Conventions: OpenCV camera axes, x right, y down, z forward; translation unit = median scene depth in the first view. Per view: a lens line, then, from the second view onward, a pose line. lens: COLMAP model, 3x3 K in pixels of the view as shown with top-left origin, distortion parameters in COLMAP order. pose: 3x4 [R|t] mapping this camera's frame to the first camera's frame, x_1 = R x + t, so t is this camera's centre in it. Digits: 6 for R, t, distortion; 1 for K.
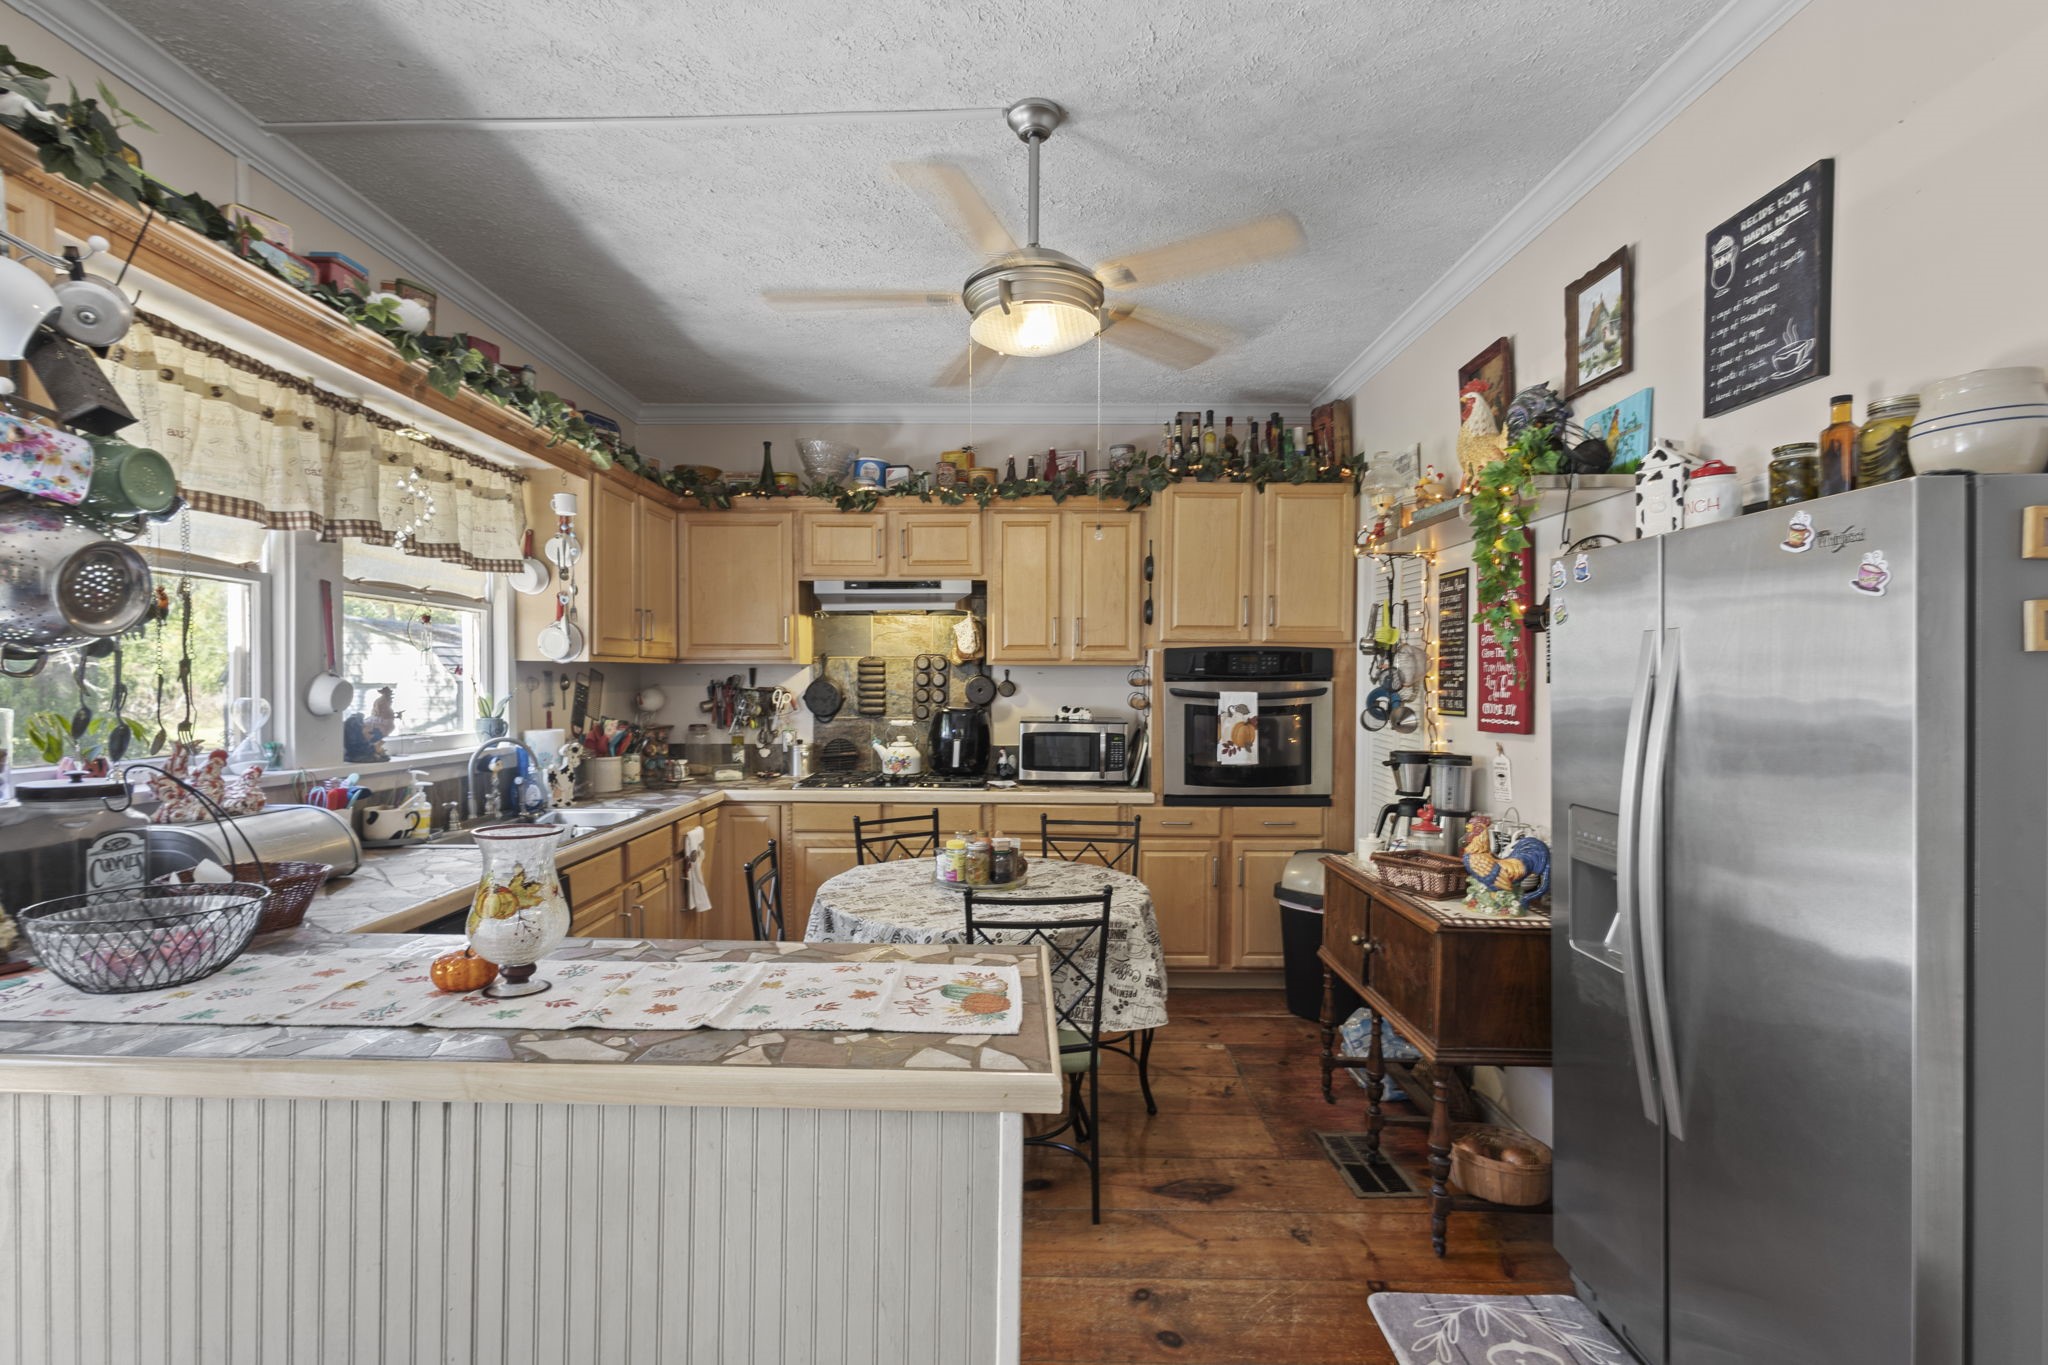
lens RADIAL K [[960.3, 0, 1016.6], [0, 960.3, 687.7], [0, 0, 1]] dist [0.002898, 0.000399]
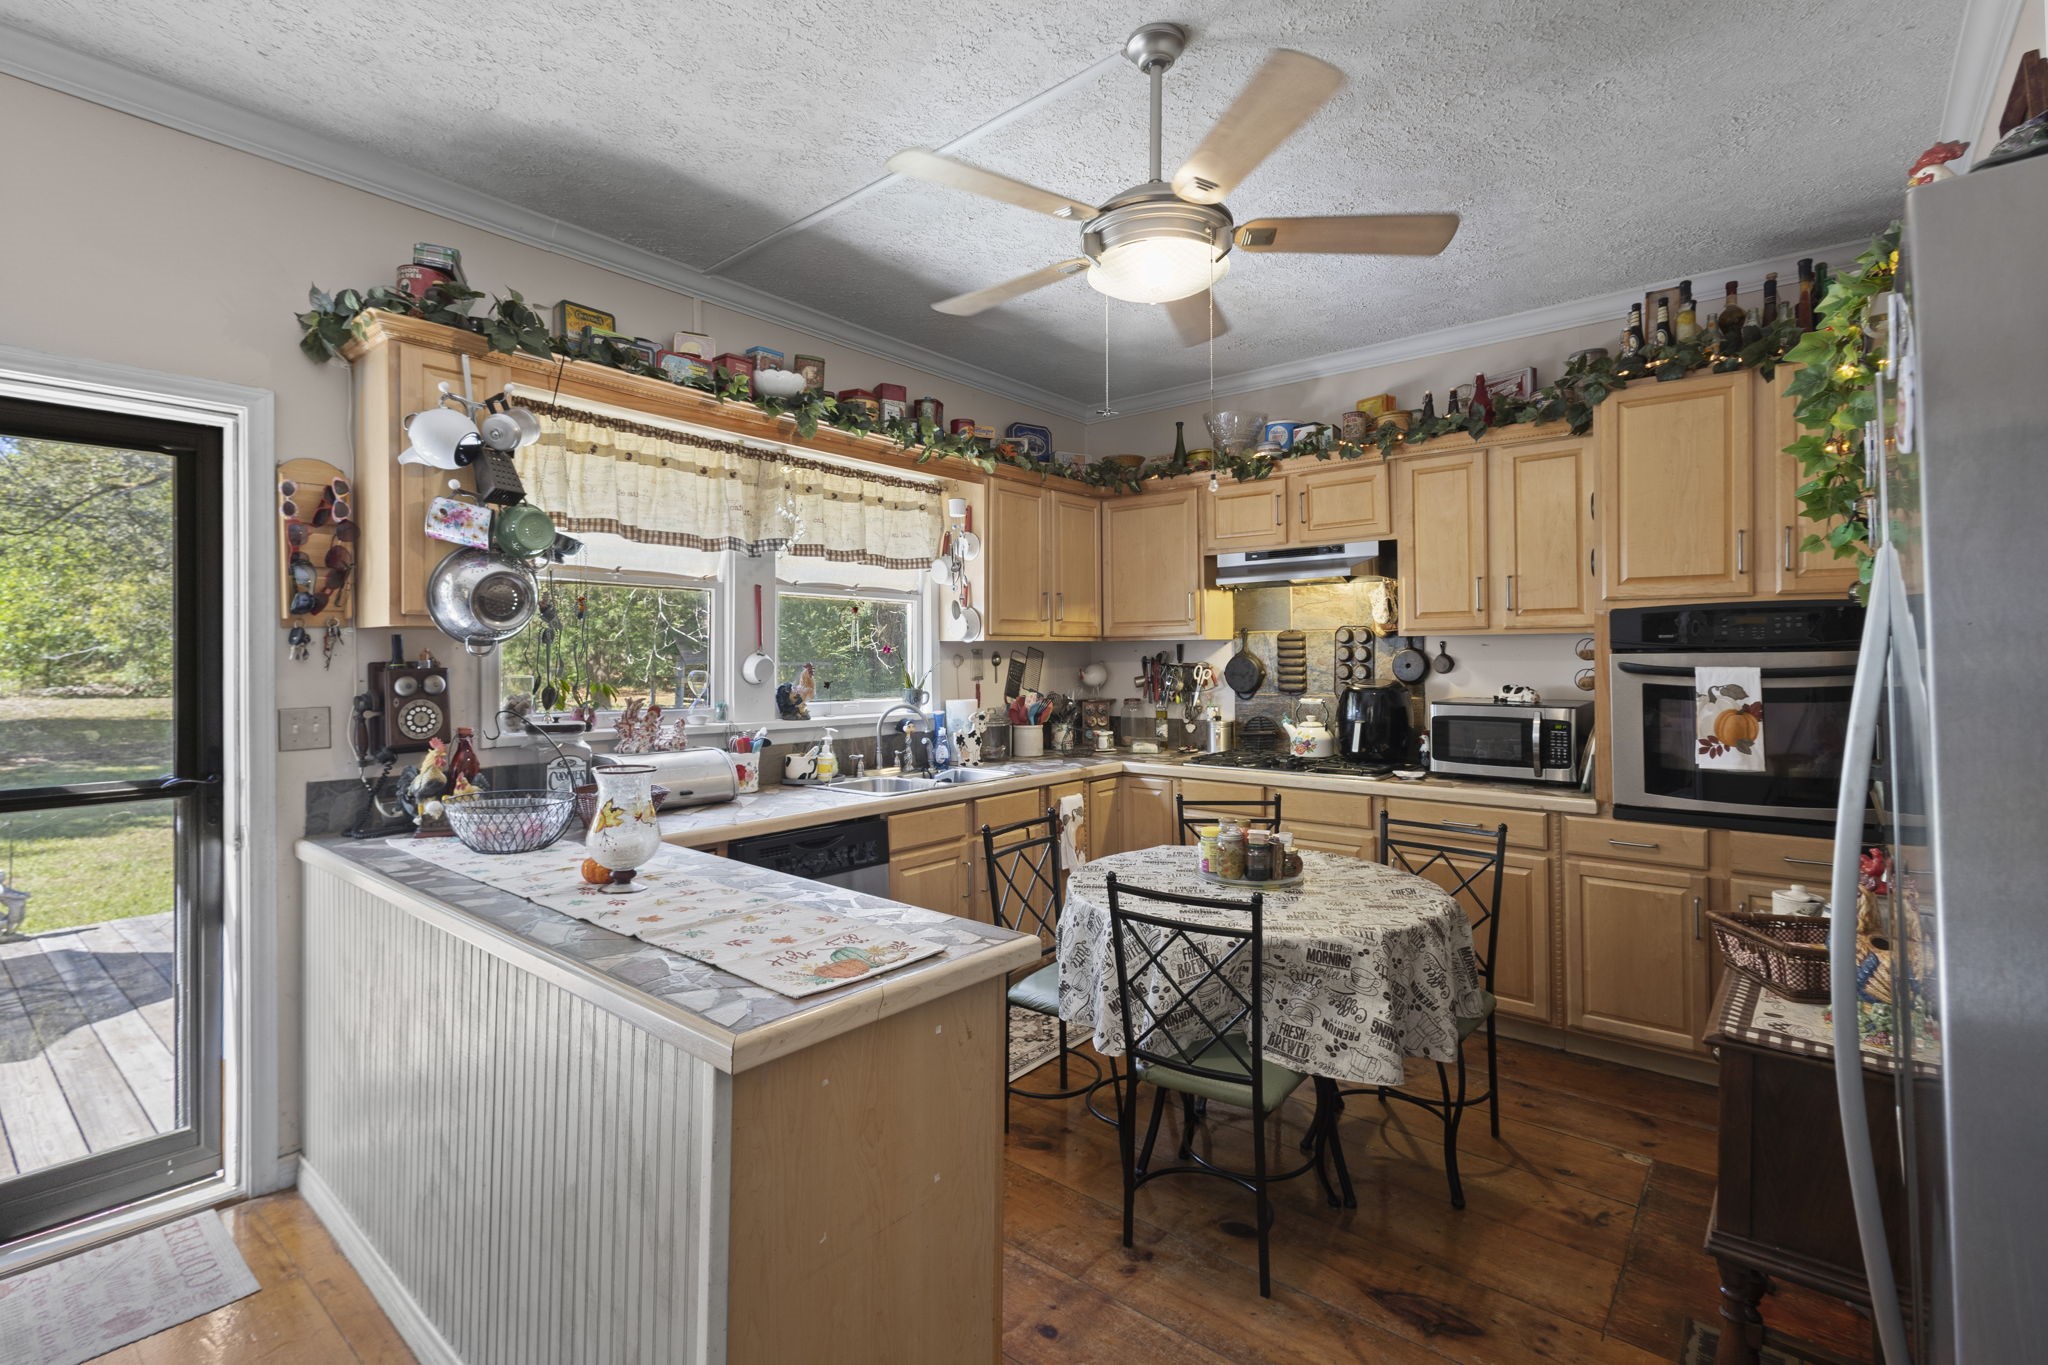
lens RADIAL K [[960.3, 0, 1011.3], [0, 960.3, 641.2], [0, 0, 1]] dist [0.002898, 0.000399]
pose [[0.767774, -0.017696, -0.640477, 0.309548], [0.001451, 0.999664, -0.025881, 0.003087], [0.640719, 0.018941, 0.767541, 0.132240]]
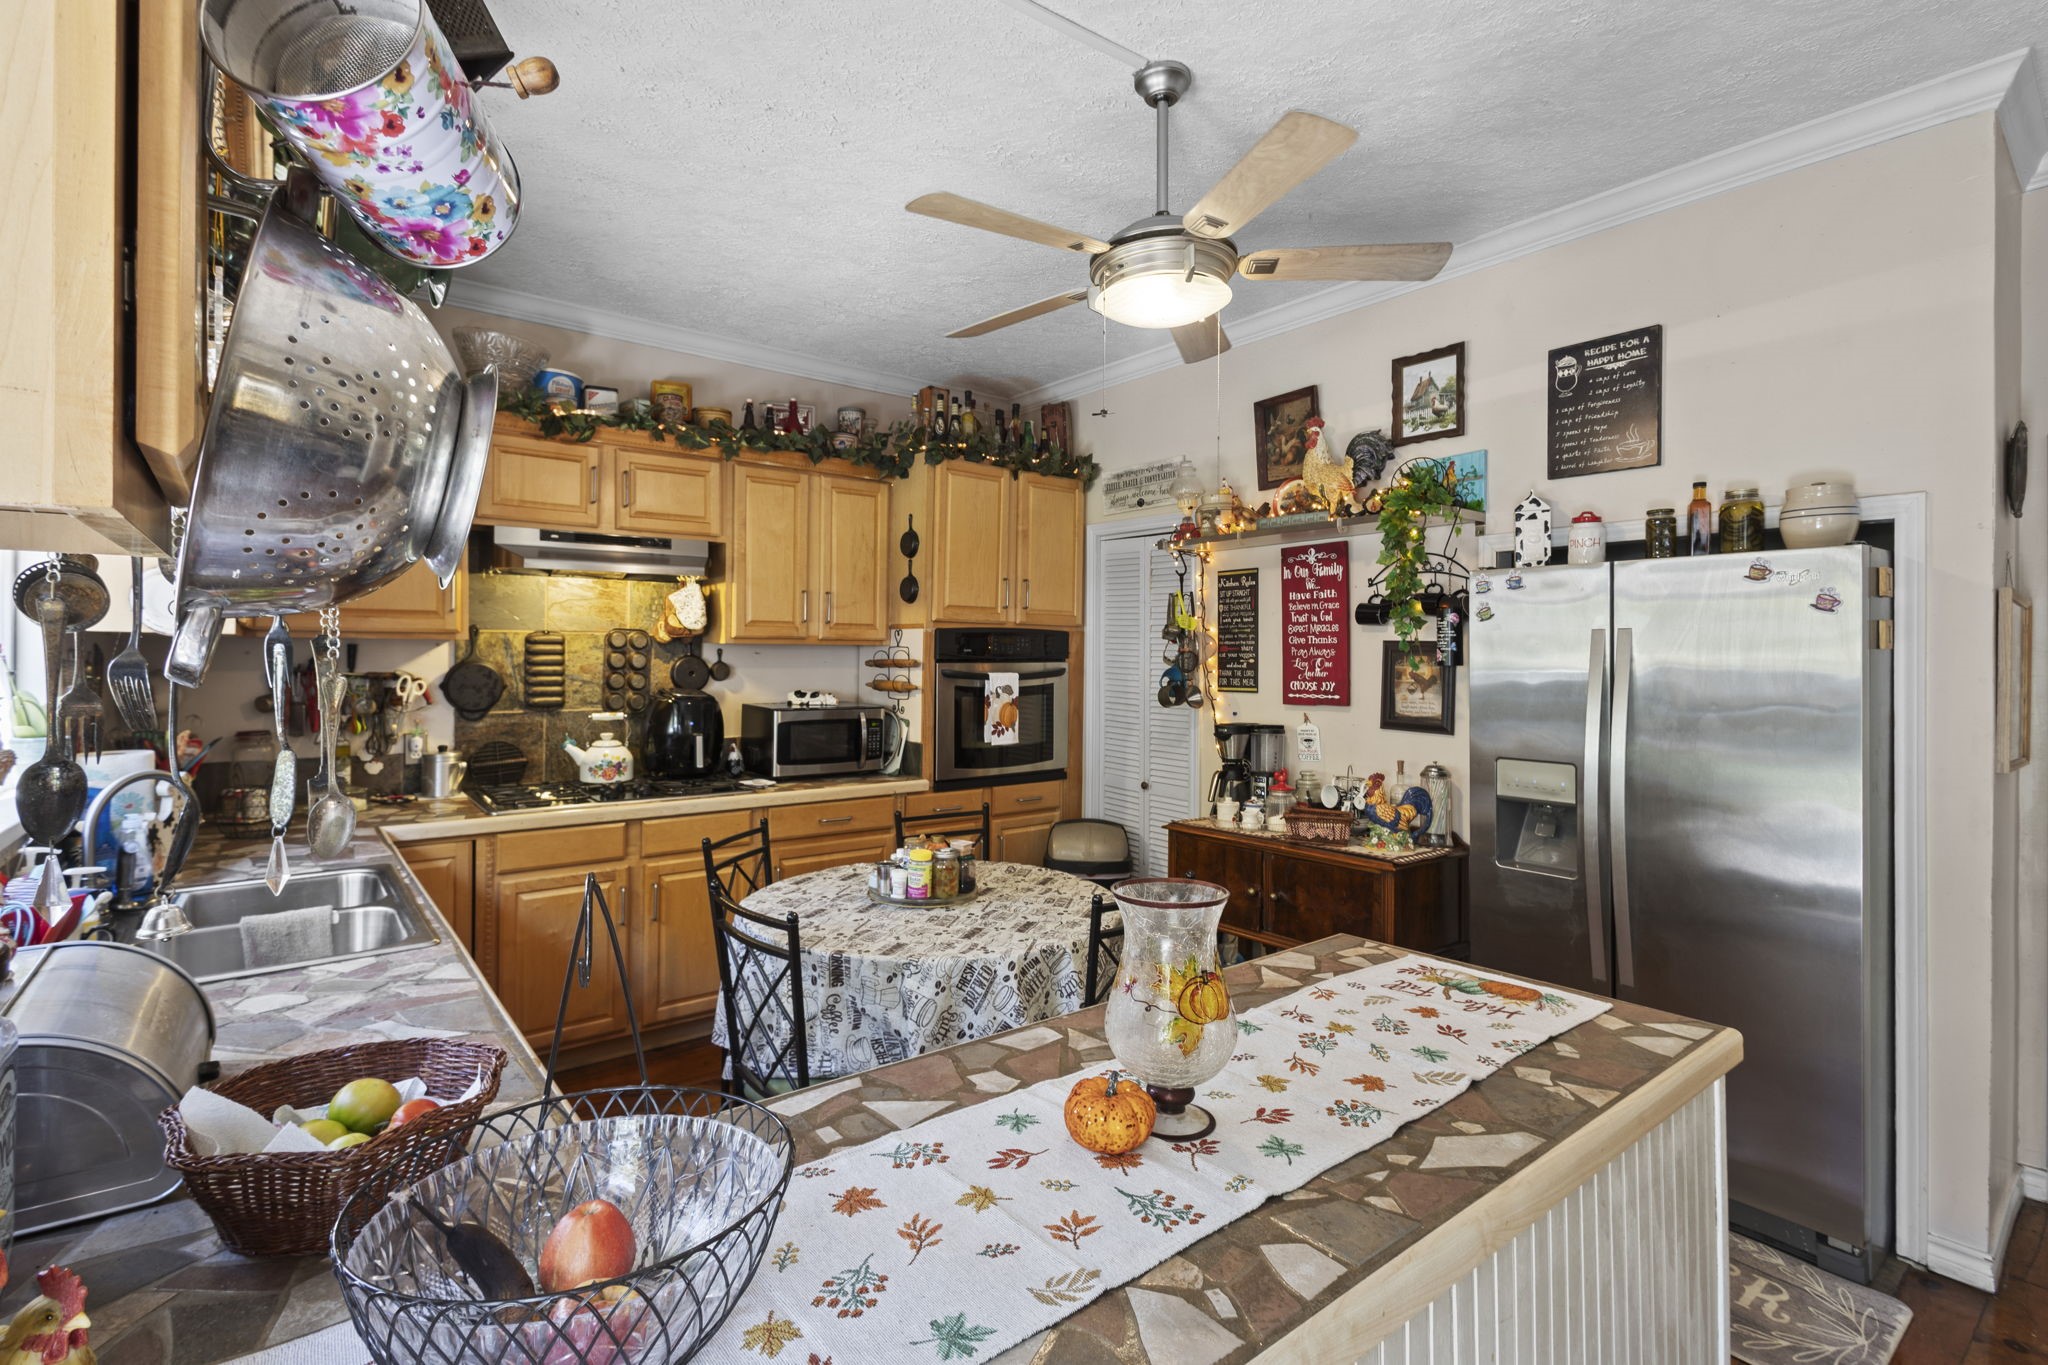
lens RADIAL K [[960.3, 0, 1031.5], [0, 960.3, 650.4], [0, 0, 1]] dist [0.002898, 0.000399]
pose [[0.772638, 0.004726, 0.634829, -0.431142], [0.004195, 0.999912, -0.012549, -0.007249], [-0.634833, 0.012359, 0.772550, 0.217192]]
